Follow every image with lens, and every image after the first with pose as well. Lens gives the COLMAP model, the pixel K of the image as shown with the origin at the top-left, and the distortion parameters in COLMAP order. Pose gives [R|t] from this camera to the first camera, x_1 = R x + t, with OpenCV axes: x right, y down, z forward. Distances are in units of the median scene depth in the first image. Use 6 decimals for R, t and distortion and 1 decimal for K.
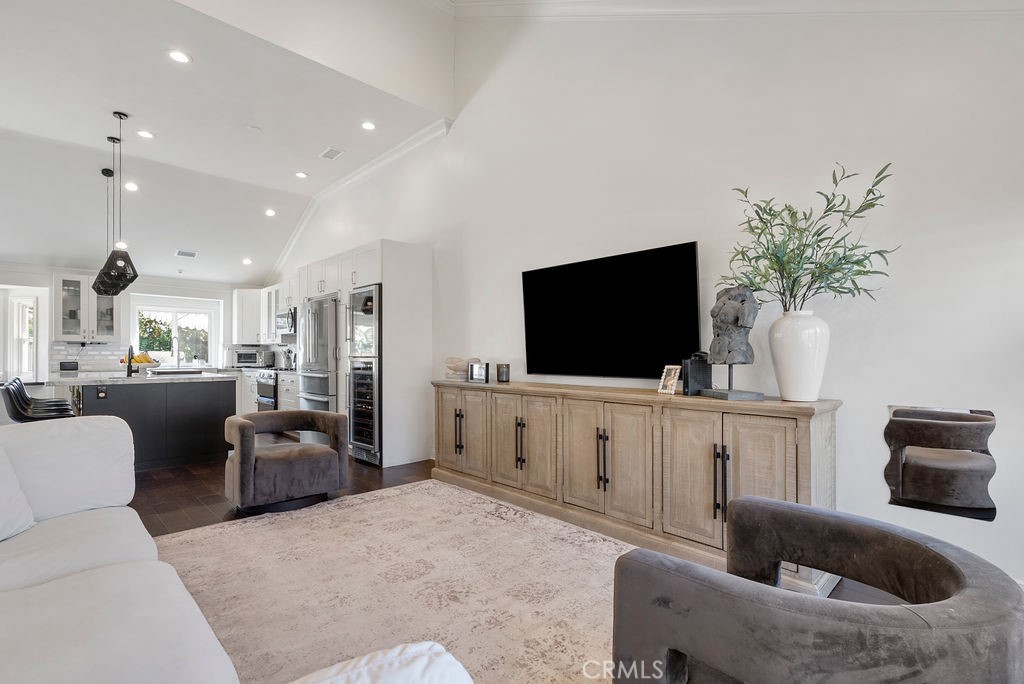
lens RADIAL K [[473.5, 0, 512.5], [0, 473.5, 354.0], [0, 0, 1]] dist [-0.003543, 0.000711]
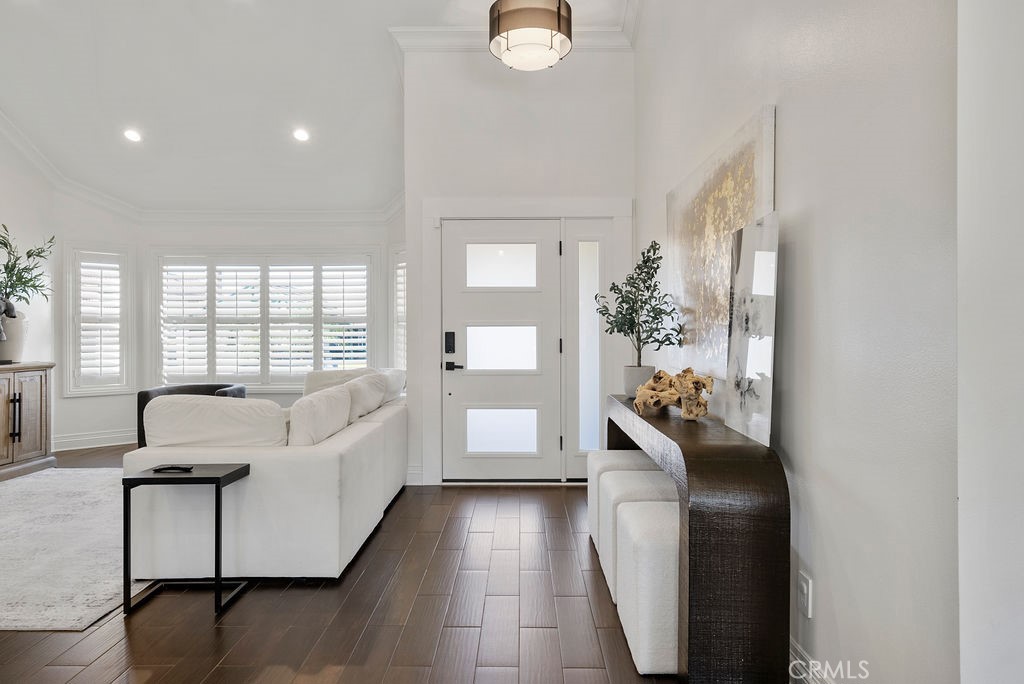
lens RADIAL K [[654.2, 0, 512.7], [0, 654.2, 334.5], [0, 0, 1]] dist [0.011788, -0.001557]
pose [[-0.704995, 0.000832, 0.709212, -1.610786], [0.003425, 0.999992, 0.002231, 0.001574], [-0.709204, 0.004002, -0.704992, 0.990894]]
